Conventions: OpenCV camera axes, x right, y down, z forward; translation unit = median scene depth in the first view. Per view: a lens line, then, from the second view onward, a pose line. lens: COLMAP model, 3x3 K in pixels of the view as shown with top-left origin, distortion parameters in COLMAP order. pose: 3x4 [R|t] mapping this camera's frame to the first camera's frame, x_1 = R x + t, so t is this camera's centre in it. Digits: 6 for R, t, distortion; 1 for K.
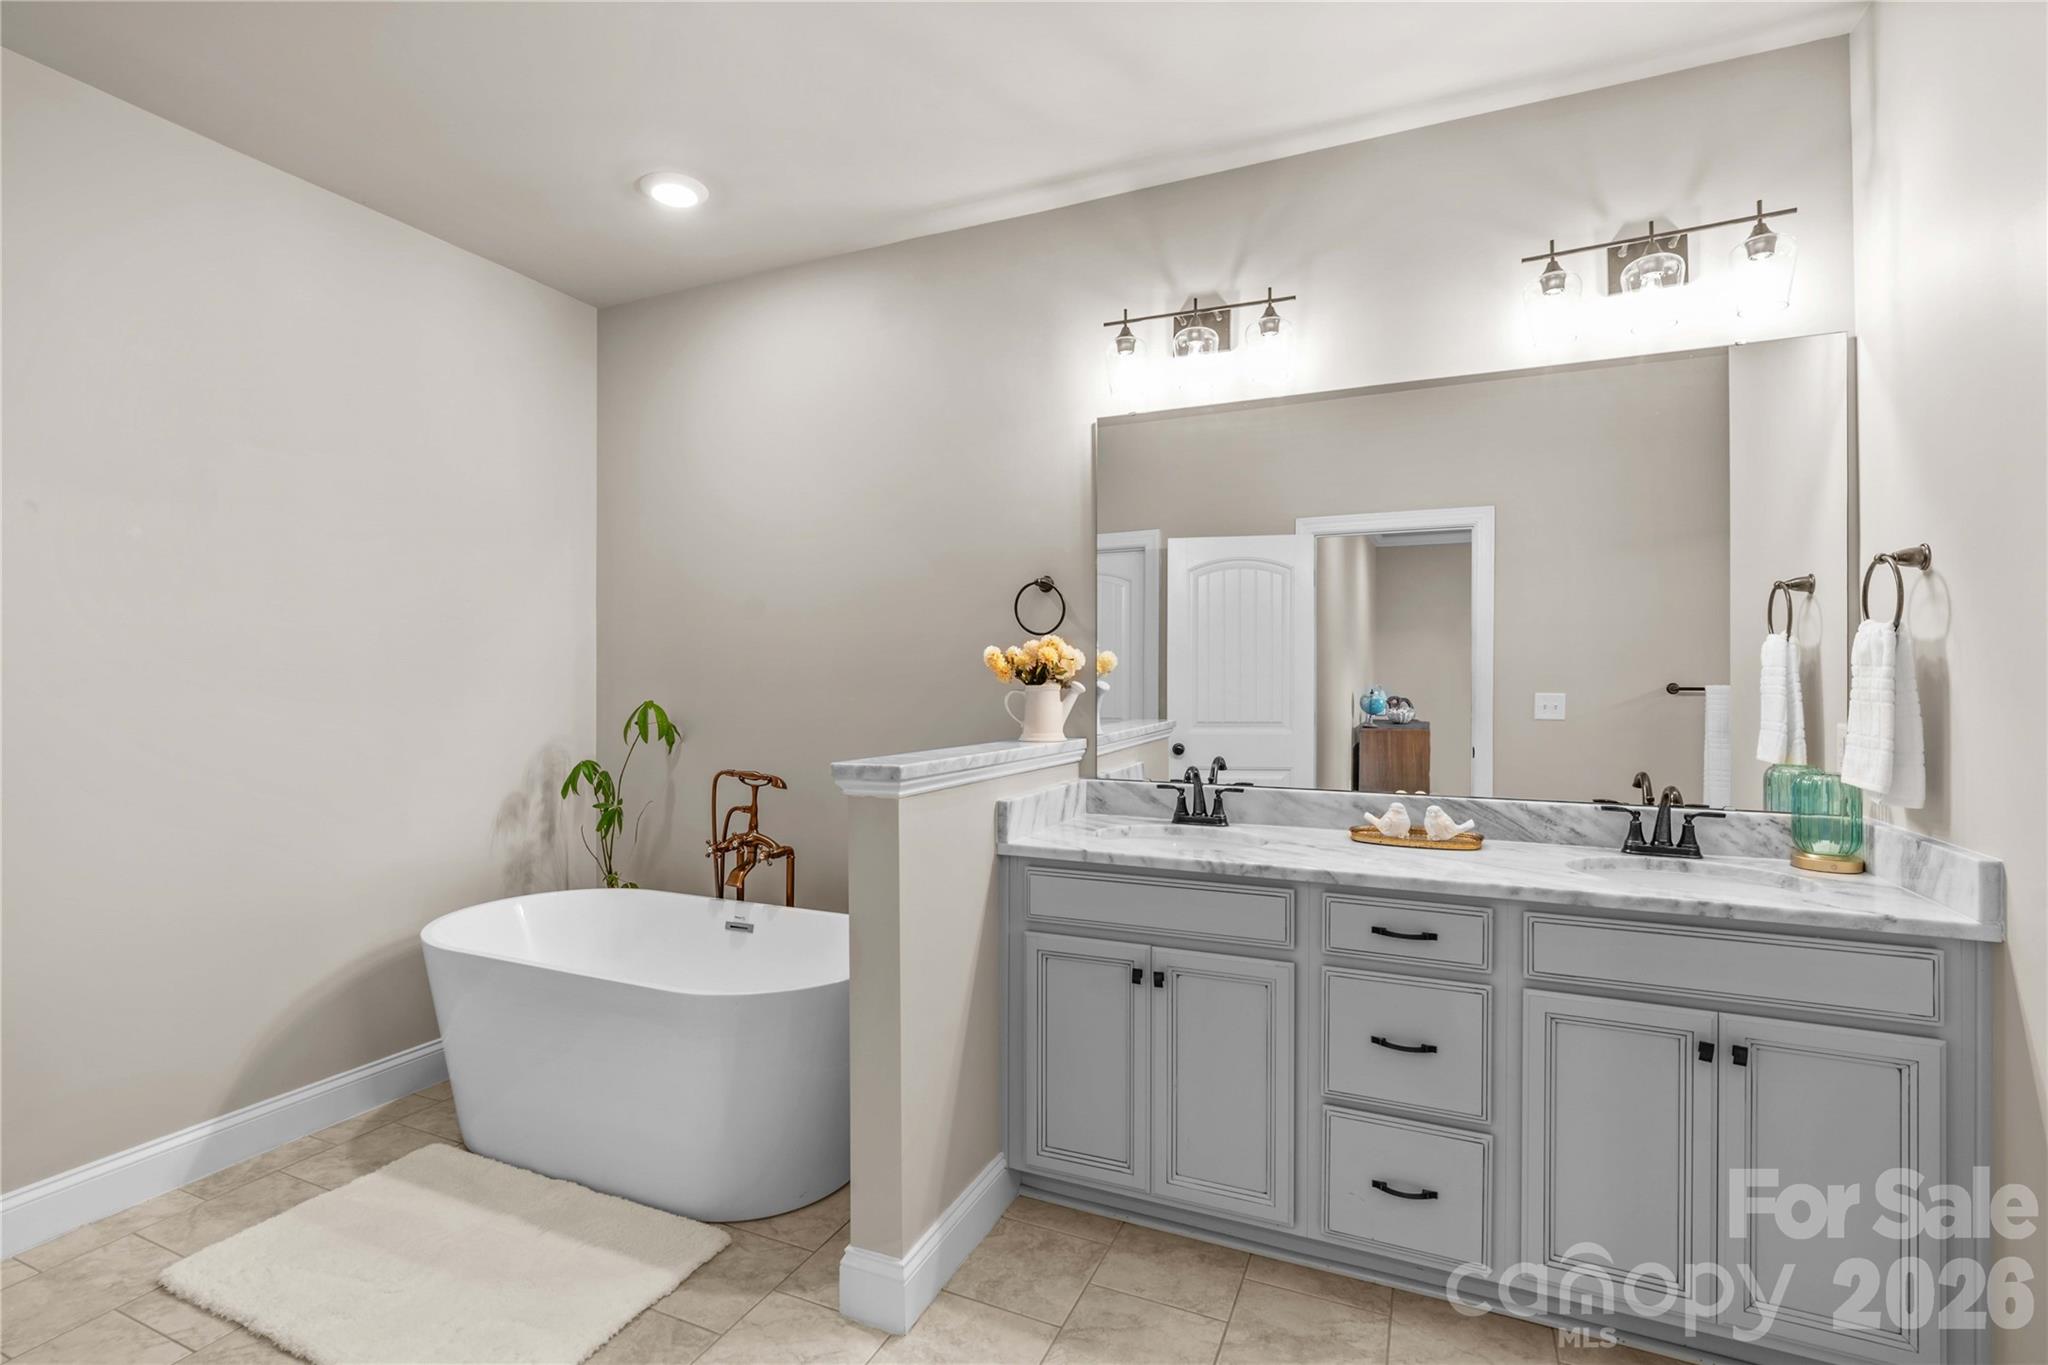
lens RADIAL K [[942.5, 0, 1020.5], [0, 942.5, 668.1], [0, 0, 1]] dist [-0.017684, 0.006977]
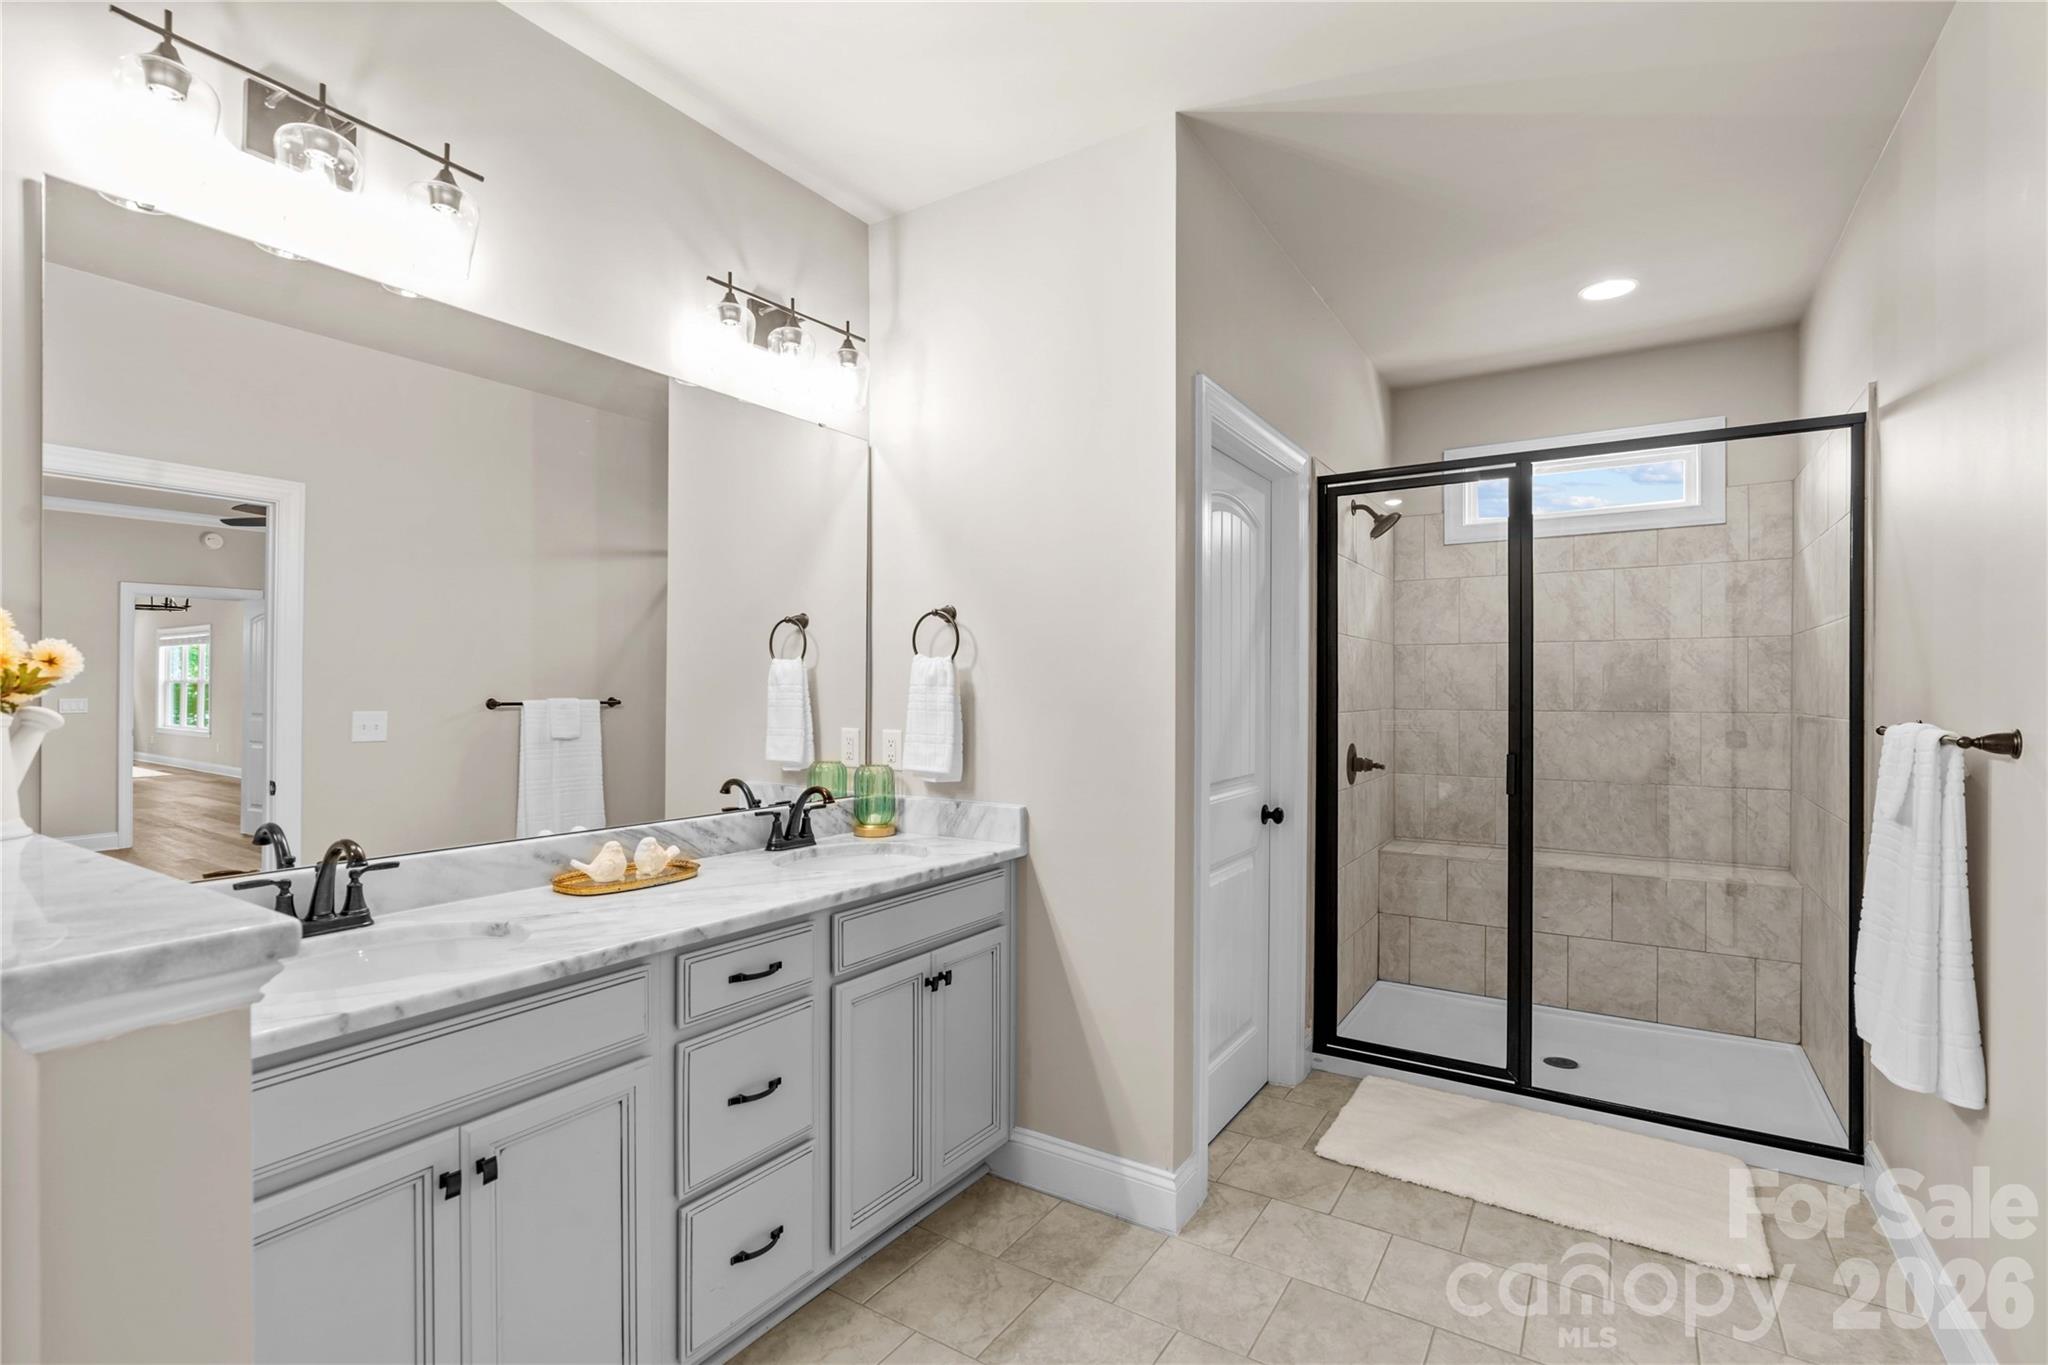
lens RADIAL K [[942.5, 0, 1003.2], [0, 942.5, 694.2], [0, 0, 1]] dist [-0.017684, 0.006977]
pose [[0.157250, -0.004313, 0.987549, -0.448621], [-0.009322, 0.999939, 0.005851, 0.000372], [-0.987515, -0.010126, 0.157201, 0.589373]]
